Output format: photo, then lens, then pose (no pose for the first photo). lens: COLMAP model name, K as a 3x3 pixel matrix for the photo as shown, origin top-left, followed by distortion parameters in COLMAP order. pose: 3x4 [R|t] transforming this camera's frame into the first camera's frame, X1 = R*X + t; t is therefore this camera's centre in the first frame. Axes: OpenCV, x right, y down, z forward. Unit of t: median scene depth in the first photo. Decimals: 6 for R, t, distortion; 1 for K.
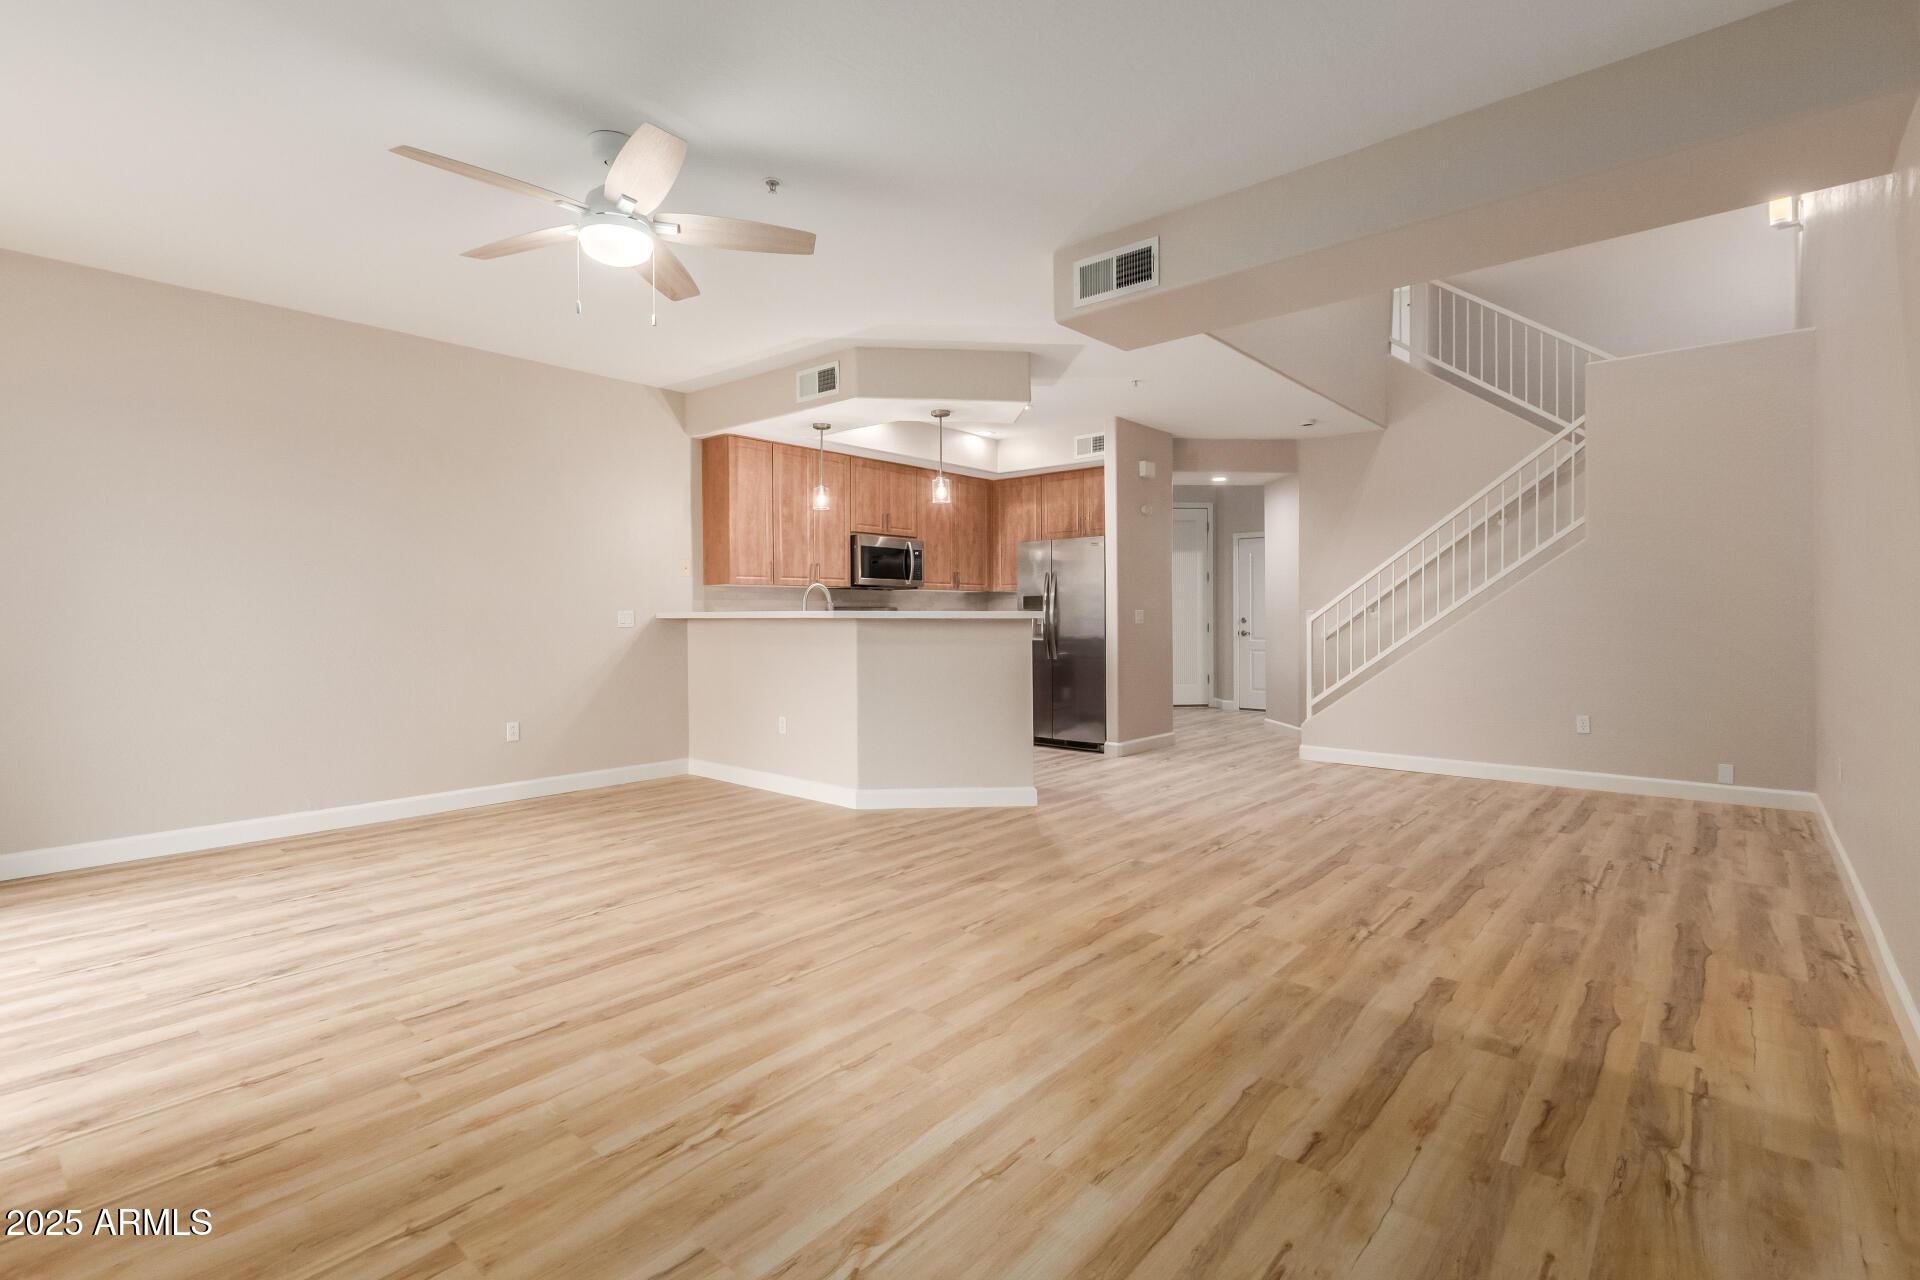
lens RADIAL K [[895.6, 0, 944.4], [0, 895.6, 615.4], [0, 0, 1]] dist [0.009150, -0.004142]
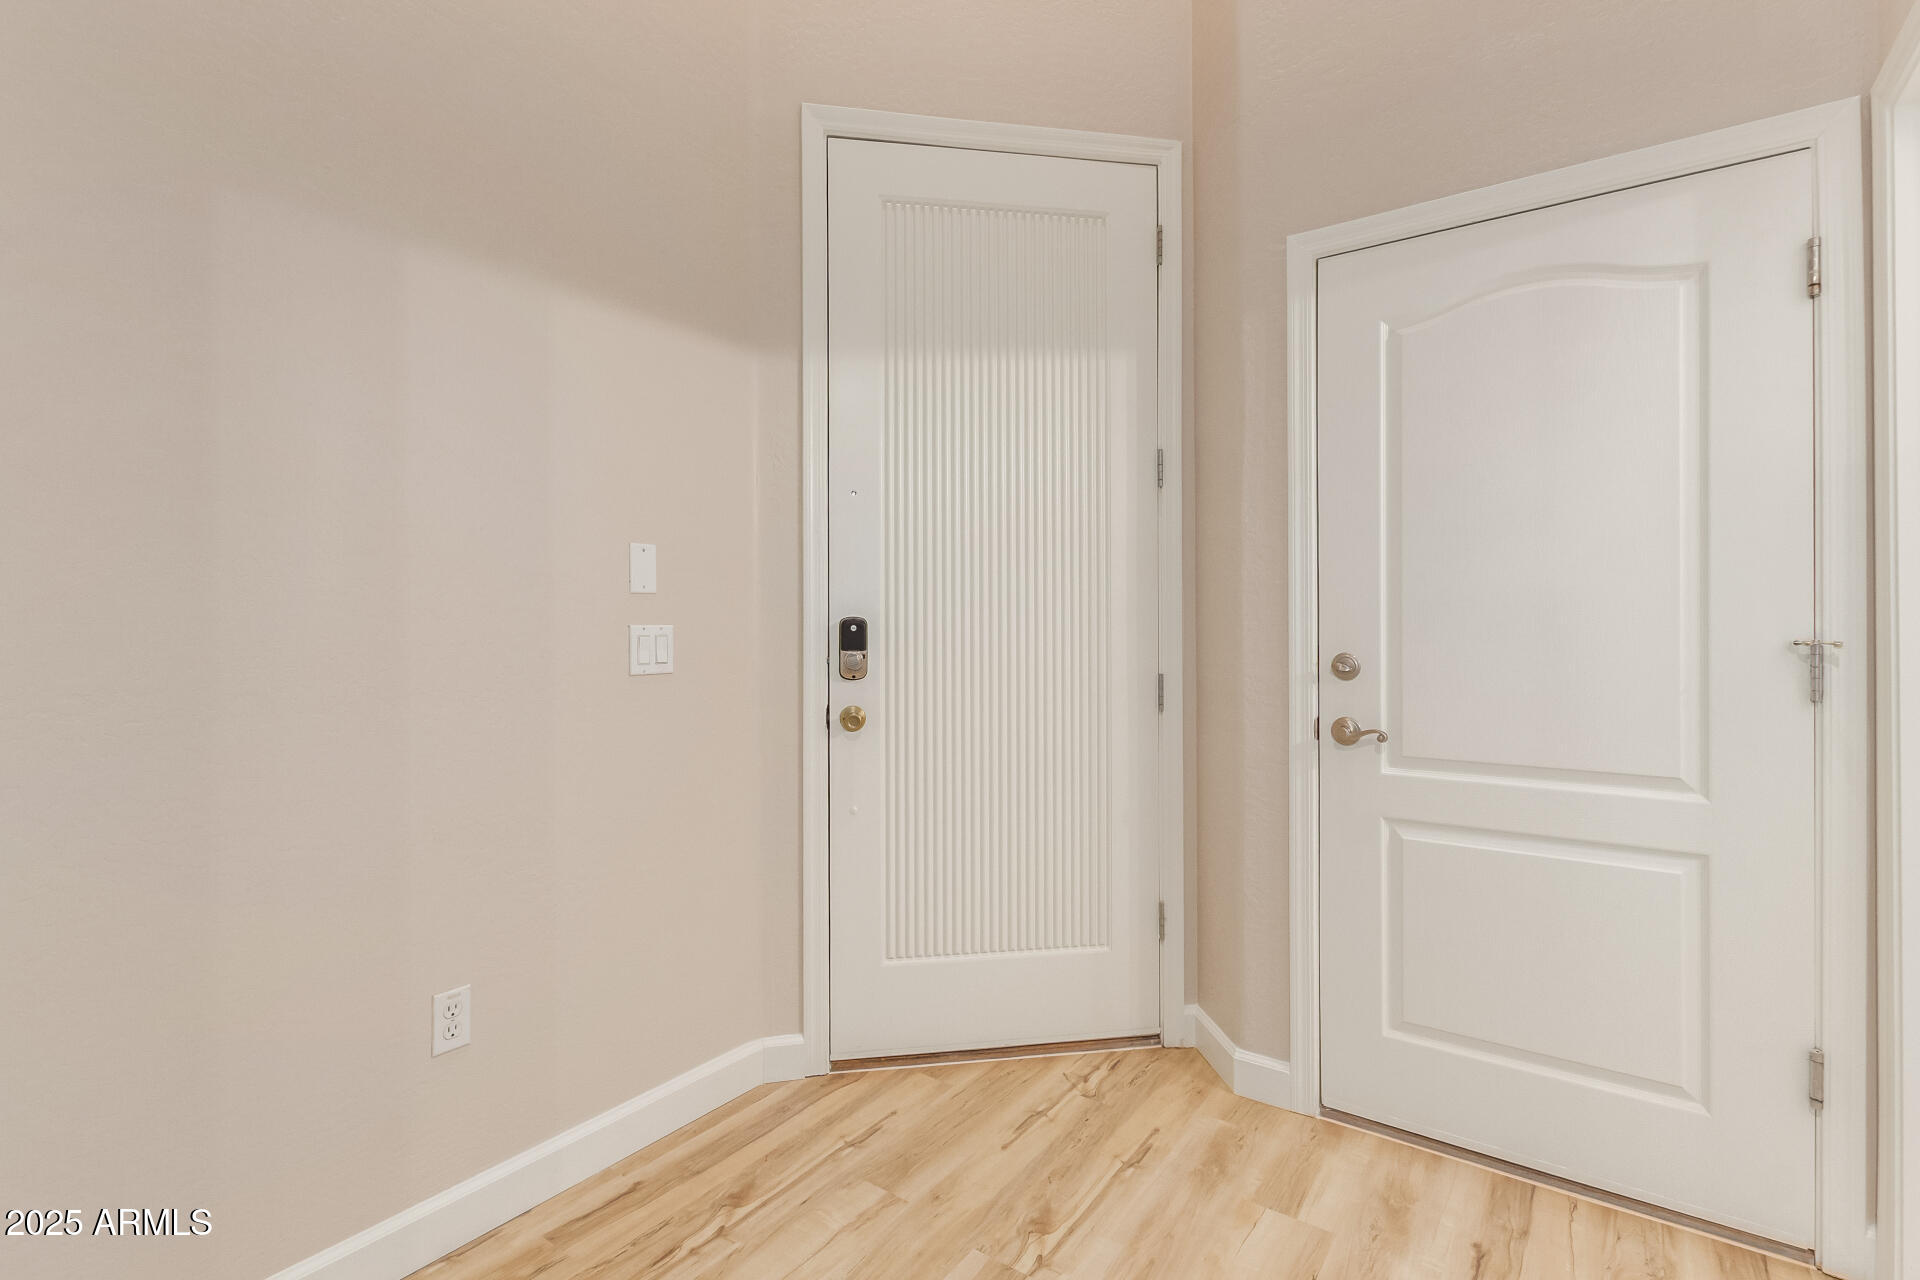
lens RADIAL K [[895.6, 0, 892.7], [0, 895.6, 625.9], [0, 0, 1]] dist [0.009150, -0.004142]
pose [[0.999754, -0.002196, 0.022048, 0.426572], [0.002166, 0.999997, 0.001369, -0.007080], [-0.022051, -0.001321, 0.999756, 1.491609]]
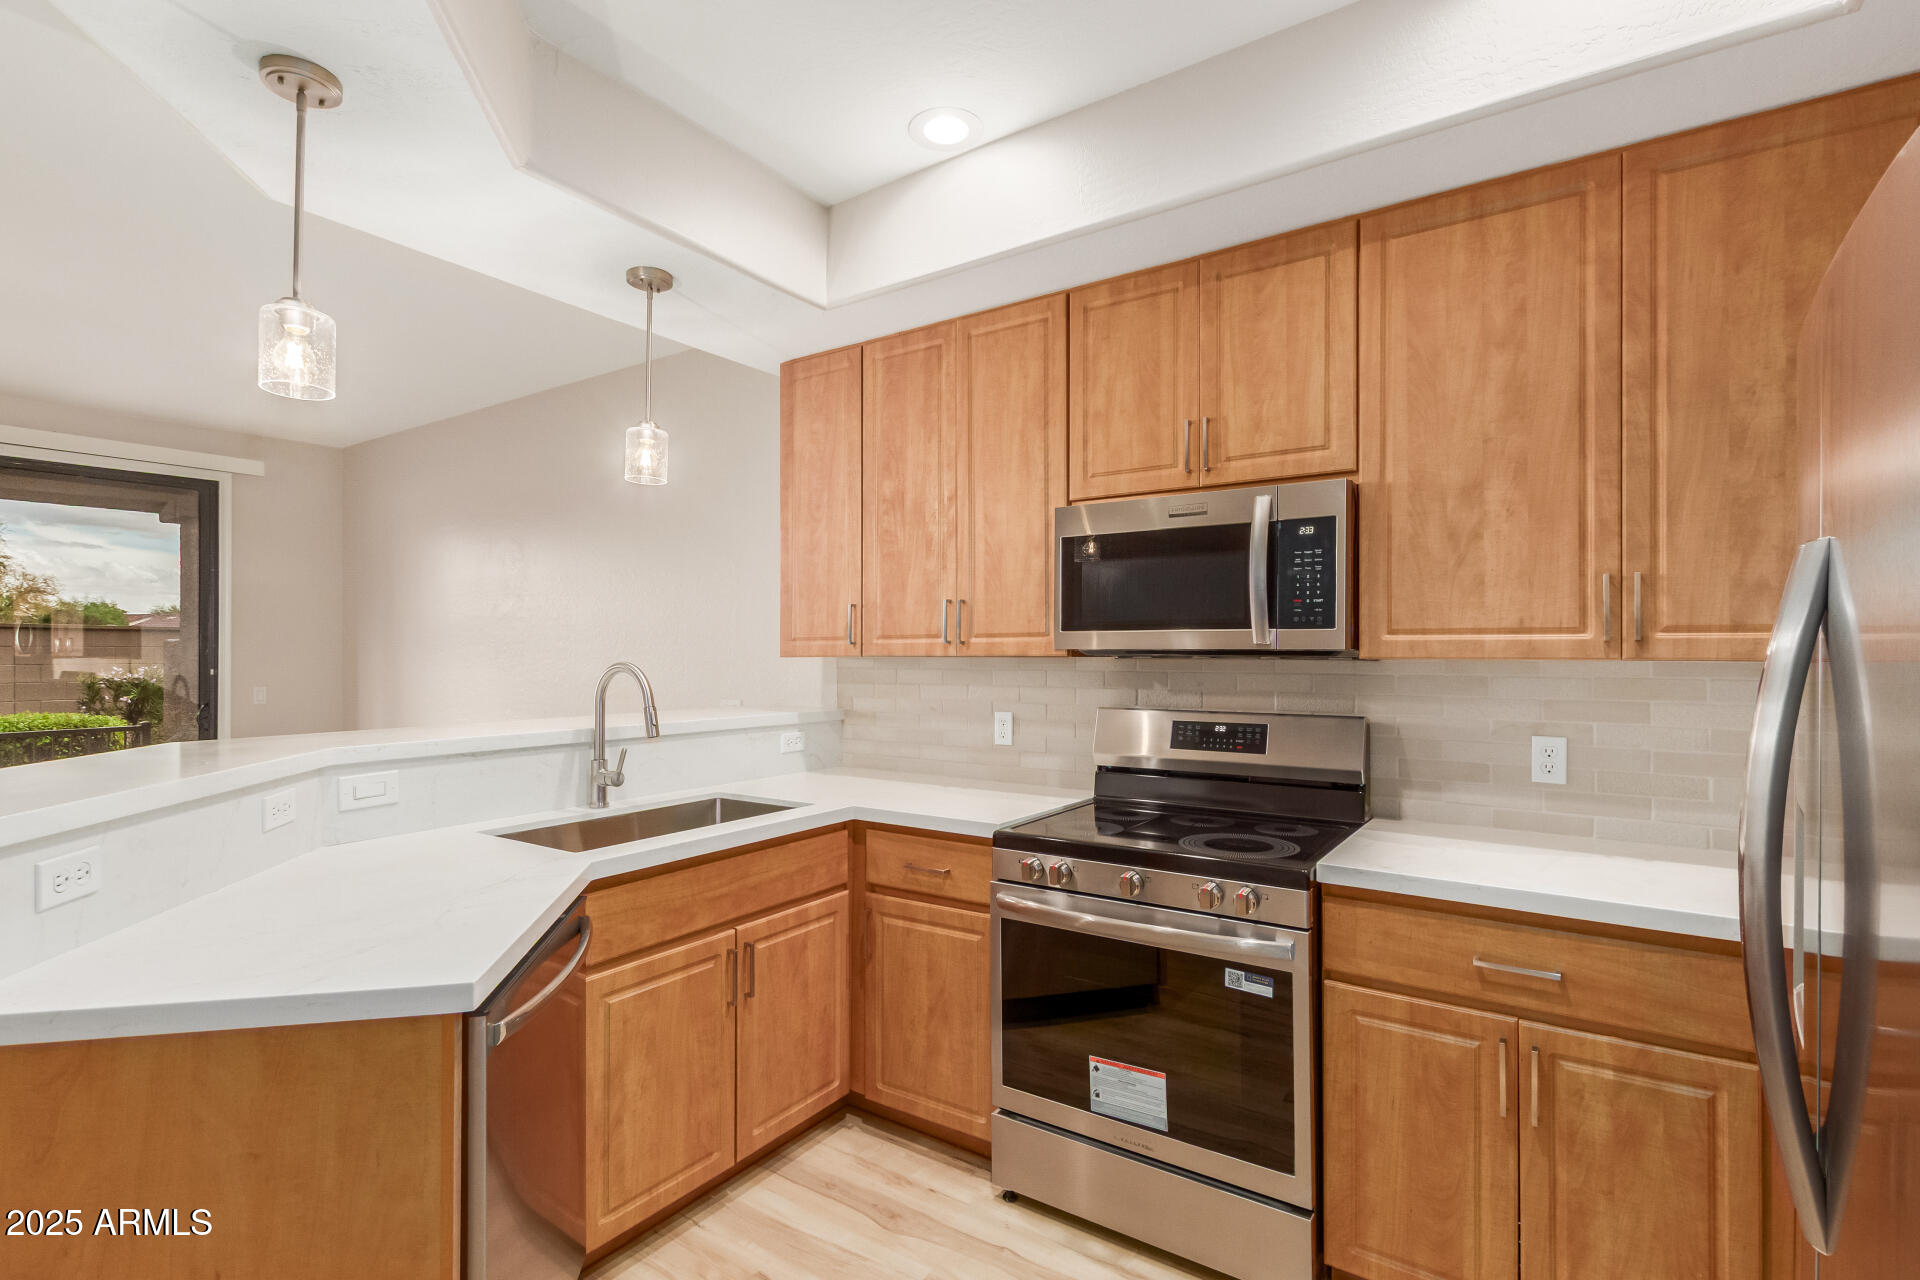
lens RADIAL K [[895.6, 0, 943.5], [0, 895.6, 640.9], [0, 0, 1]] dist [0.009150, -0.004142]
pose [[0.122428, -0.009720, -0.992430, 0.310067], [-0.000279, 0.999952, -0.009828, -0.043511], [0.992477, 0.001480, 0.122419, 1.147042]]
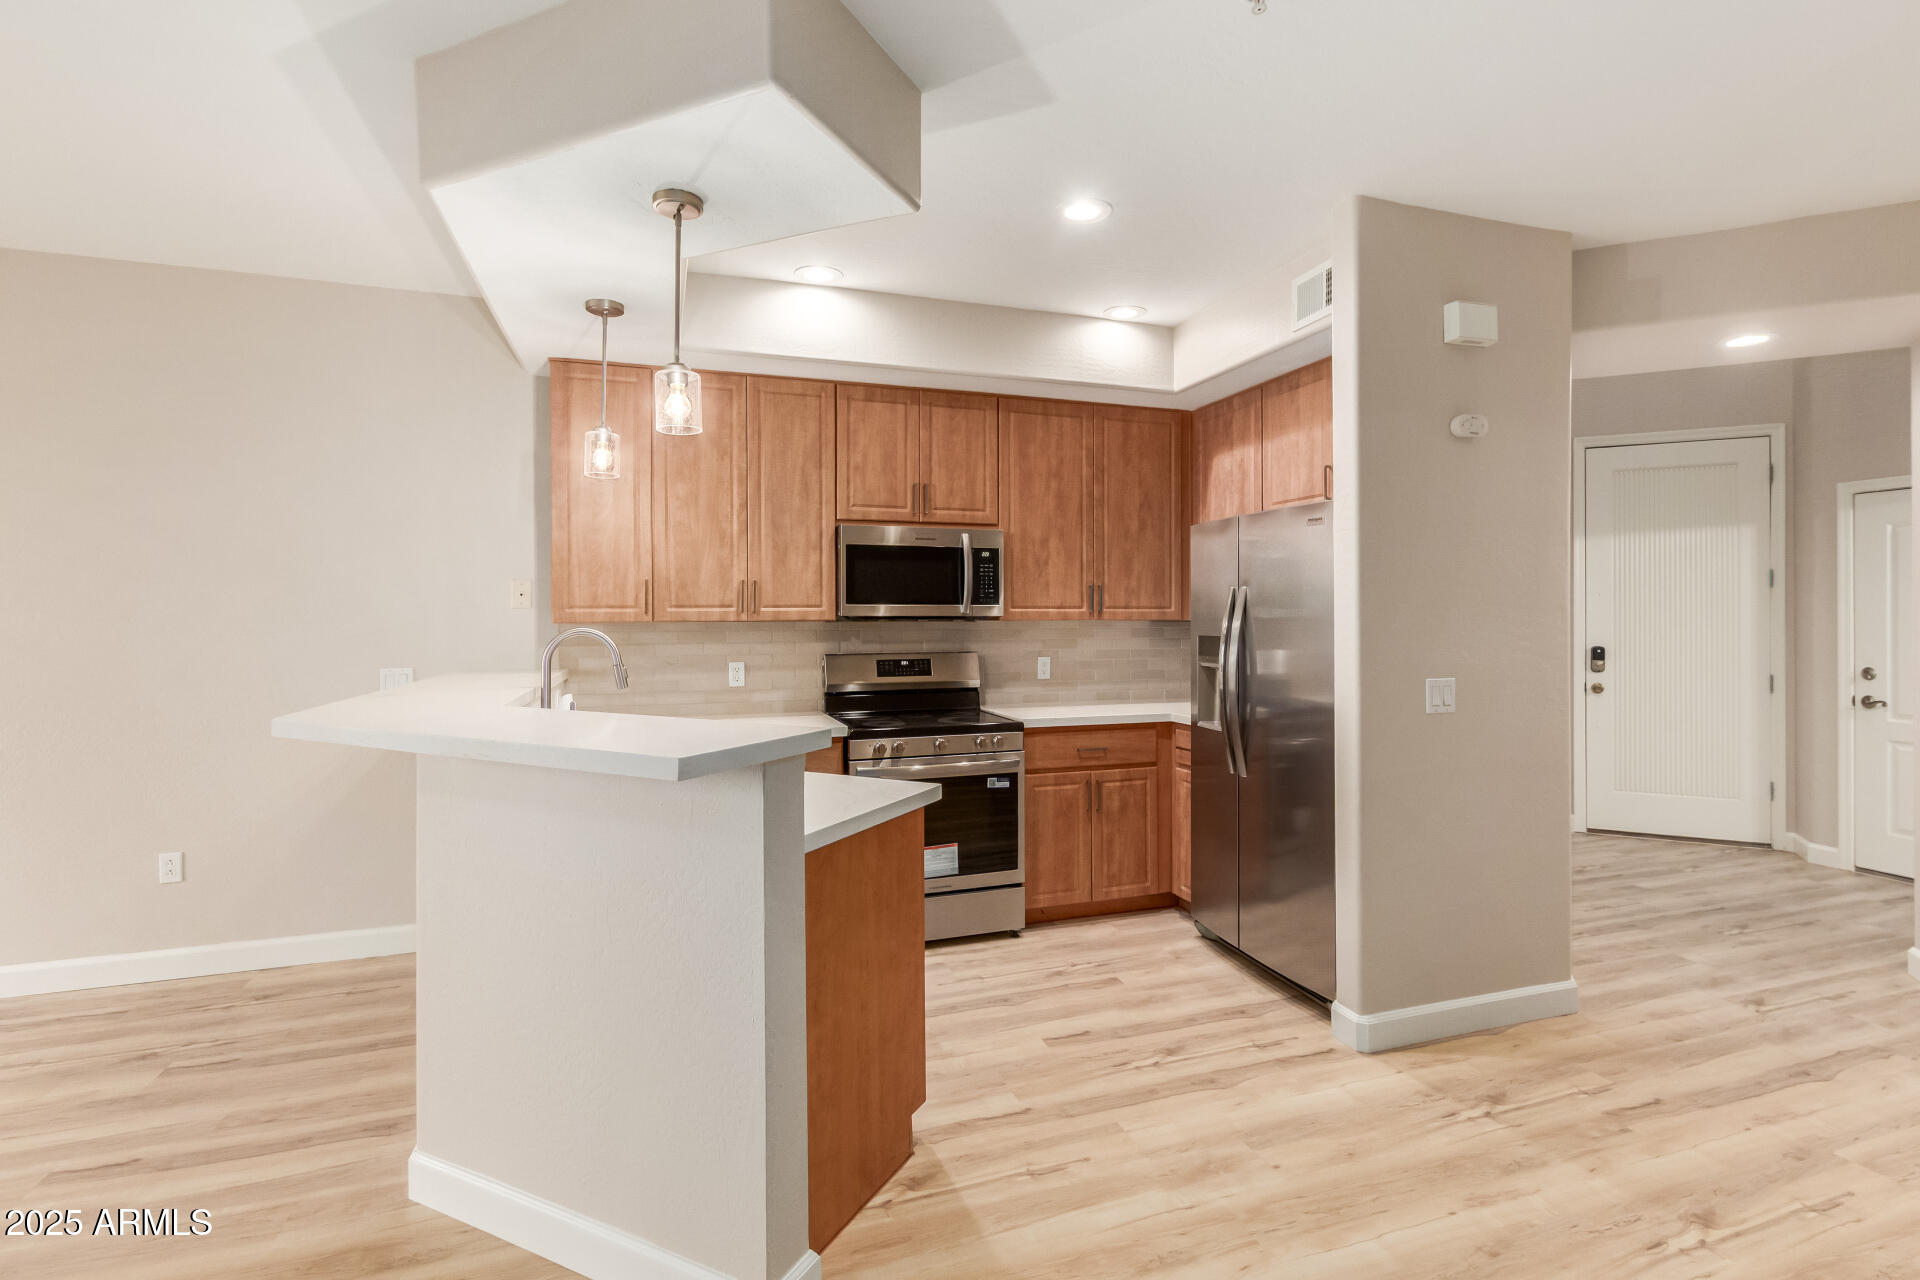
lens RADIAL K [[895.6, 0, 956.6], [0, 895.6, 616.8], [0, 0, 1]] dist [0.009150, -0.004142]
pose [[0.870011, 0.000230, -0.493033, 0.292968], [0.000382, 0.999999, 0.001141, -0.043804], [0.493033, -0.001181, 0.870010, 0.704592]]
